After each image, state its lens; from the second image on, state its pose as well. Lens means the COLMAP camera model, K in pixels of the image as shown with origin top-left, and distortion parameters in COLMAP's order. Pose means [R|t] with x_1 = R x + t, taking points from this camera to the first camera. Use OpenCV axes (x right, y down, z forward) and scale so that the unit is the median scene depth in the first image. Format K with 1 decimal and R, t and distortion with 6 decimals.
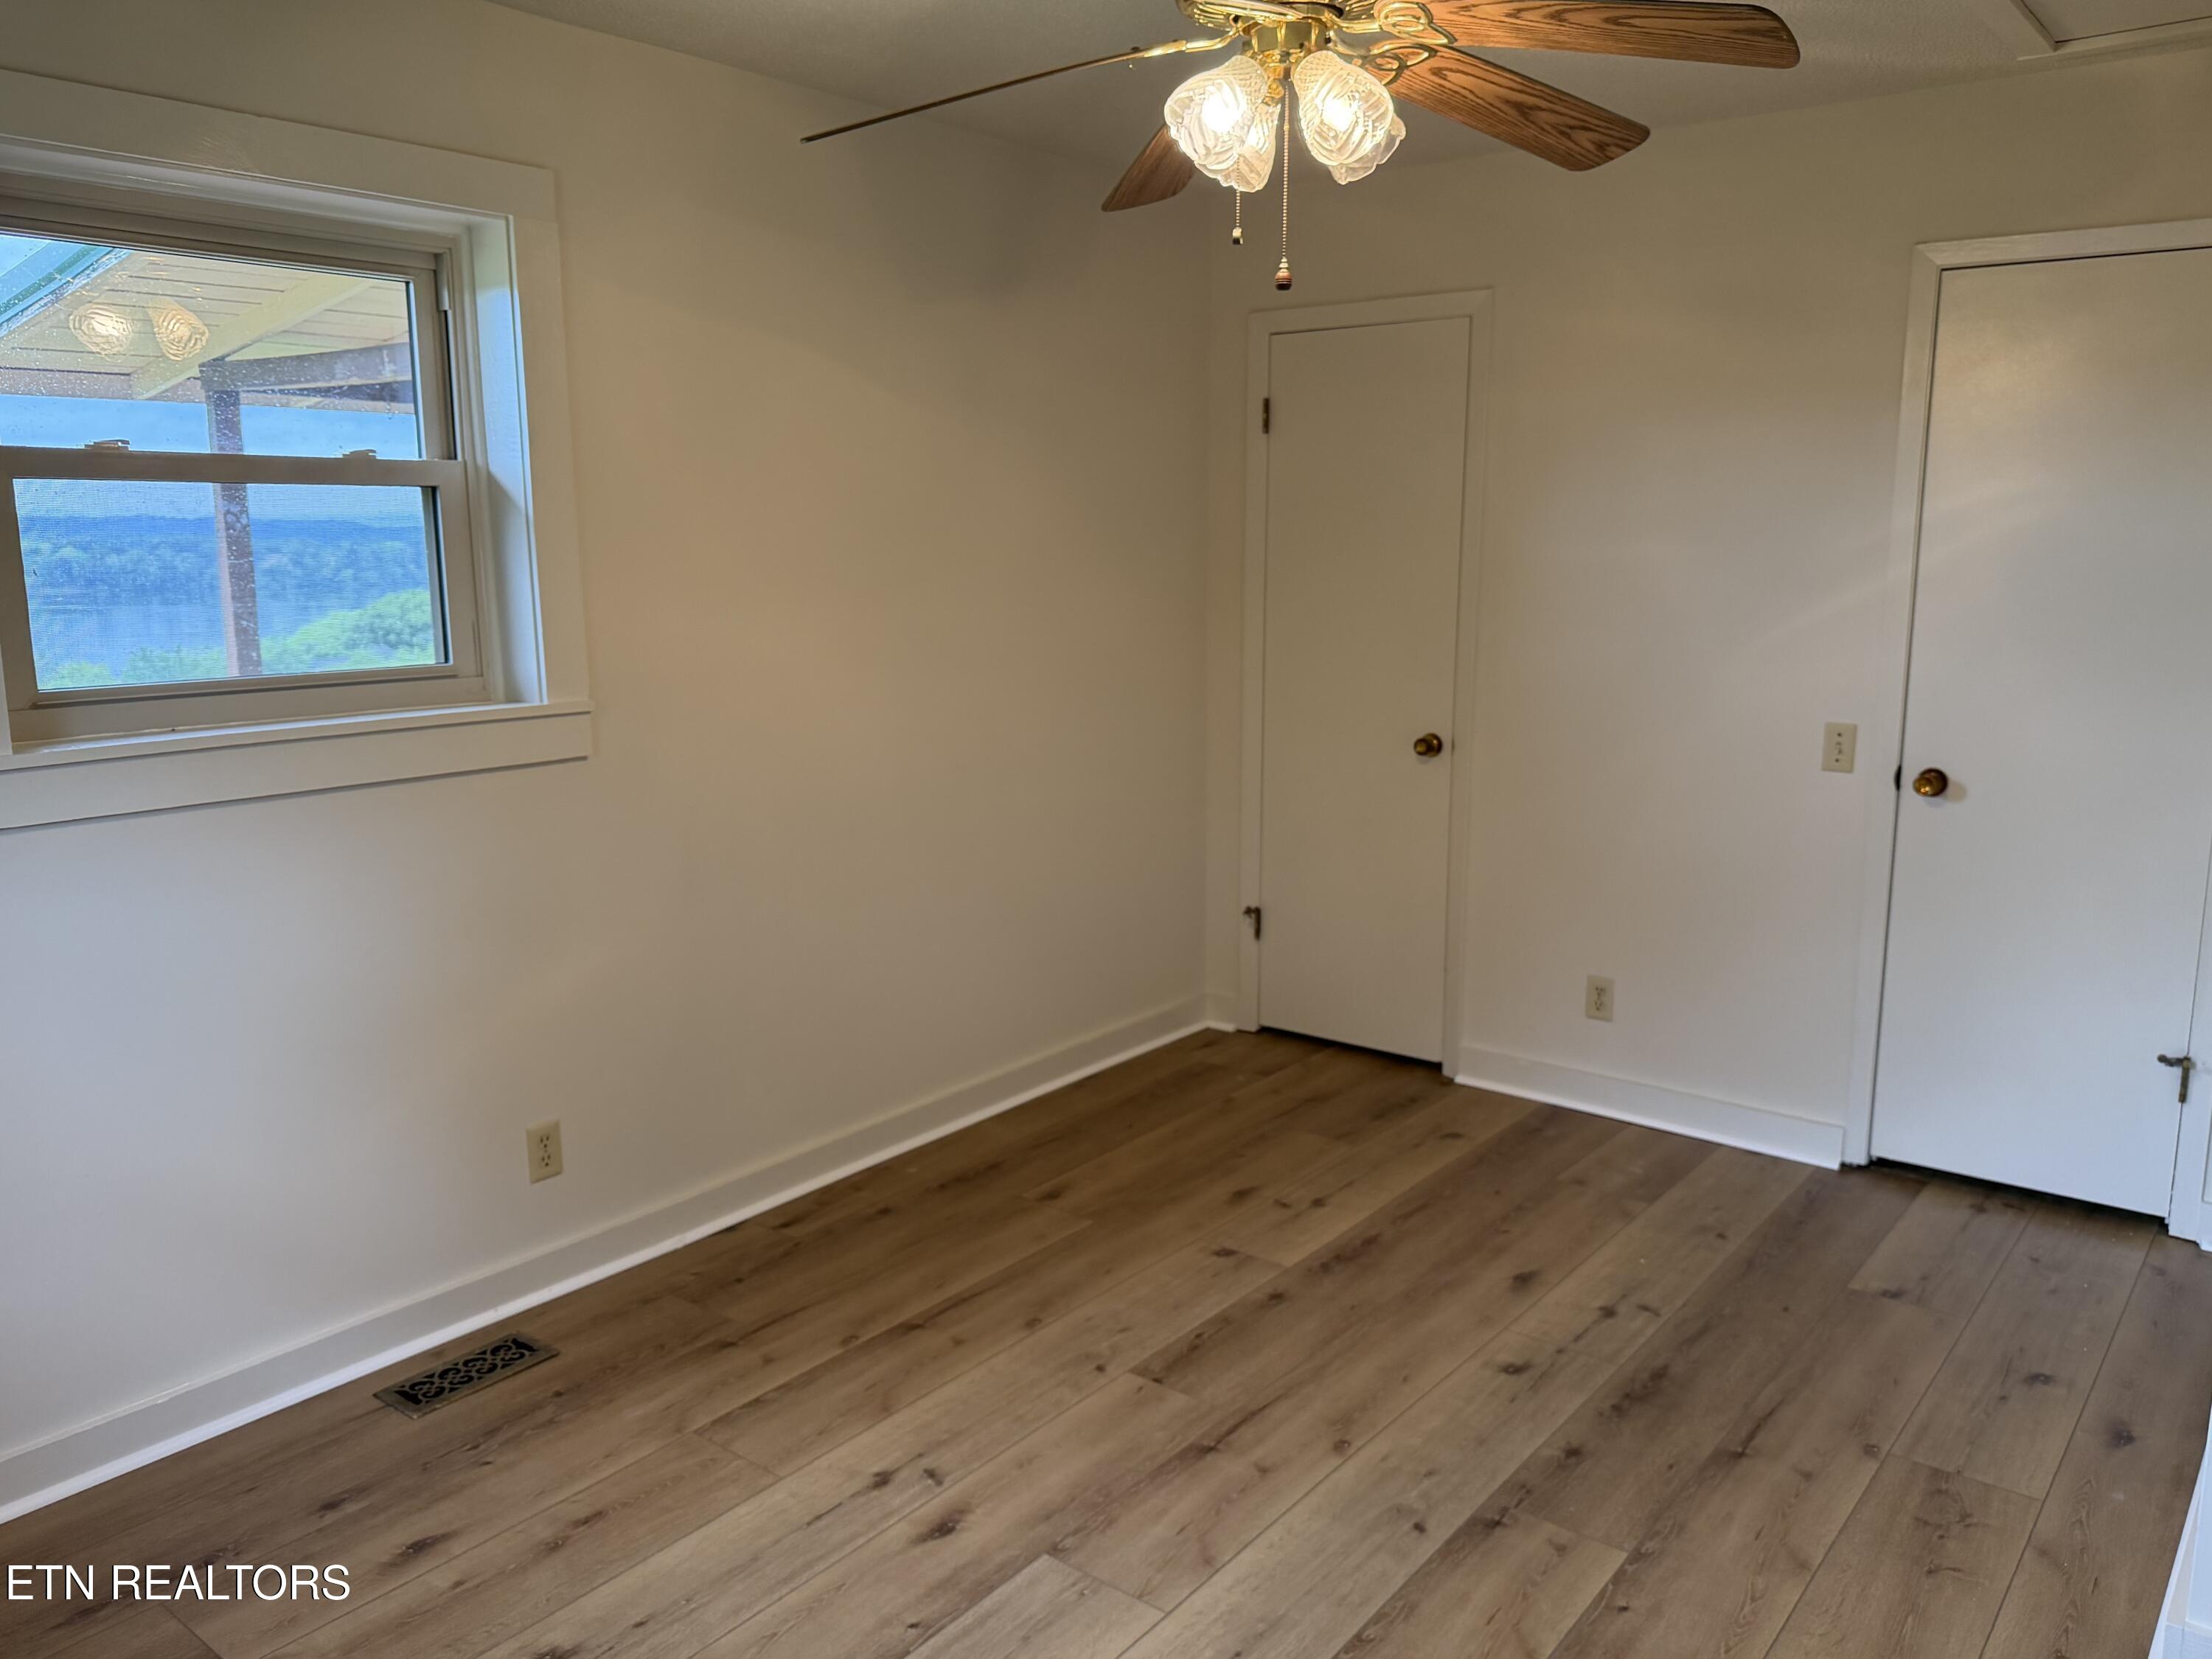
lens RADIAL K [[1581.3, 0, 1109.1], [0, 1581.3, 824.3], [0, 0, 1]] dist [0.068416, -0.054393]
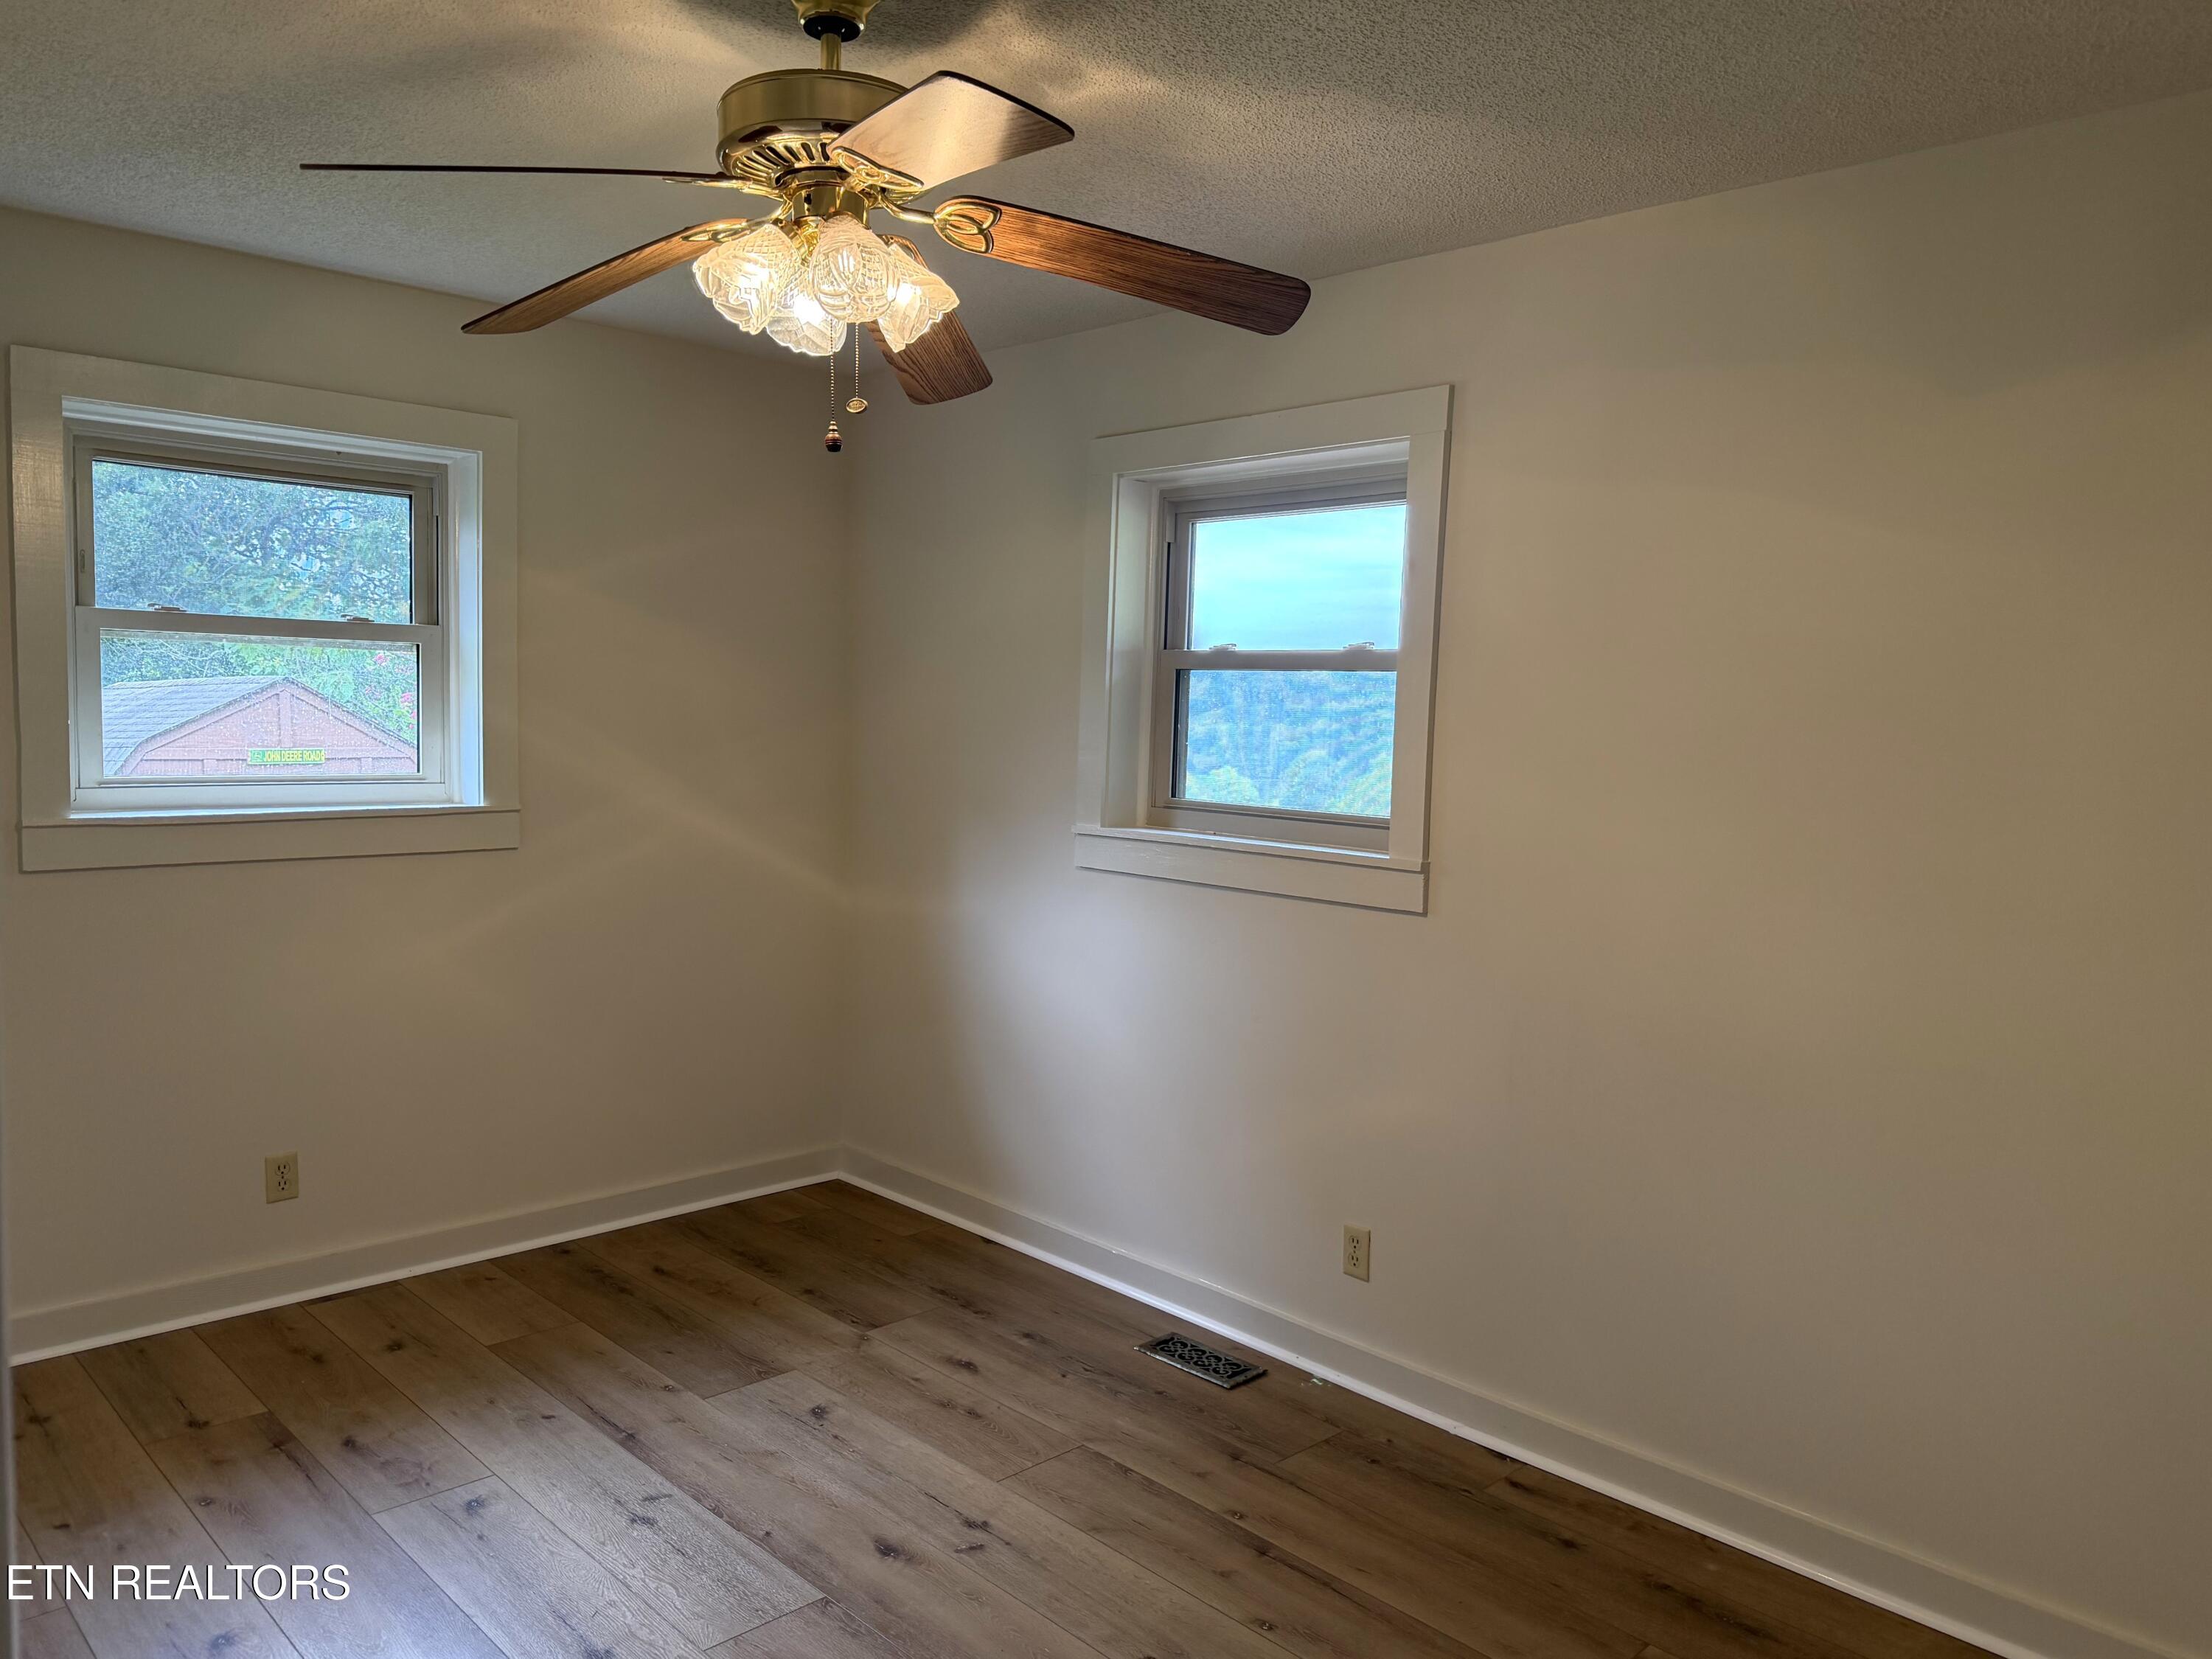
lens RADIAL K [[1581.3, 0, 1111.5], [0, 1581.3, 828.1], [0, 0, 1]] dist [0.068416, -0.054393]
pose [[-0.104643, 0.090005, -0.990429, 0.820860], [-0.199016, 0.973857, 0.109526, -0.191327], [0.974393, 0.208572, -0.083995, 0.957931]]
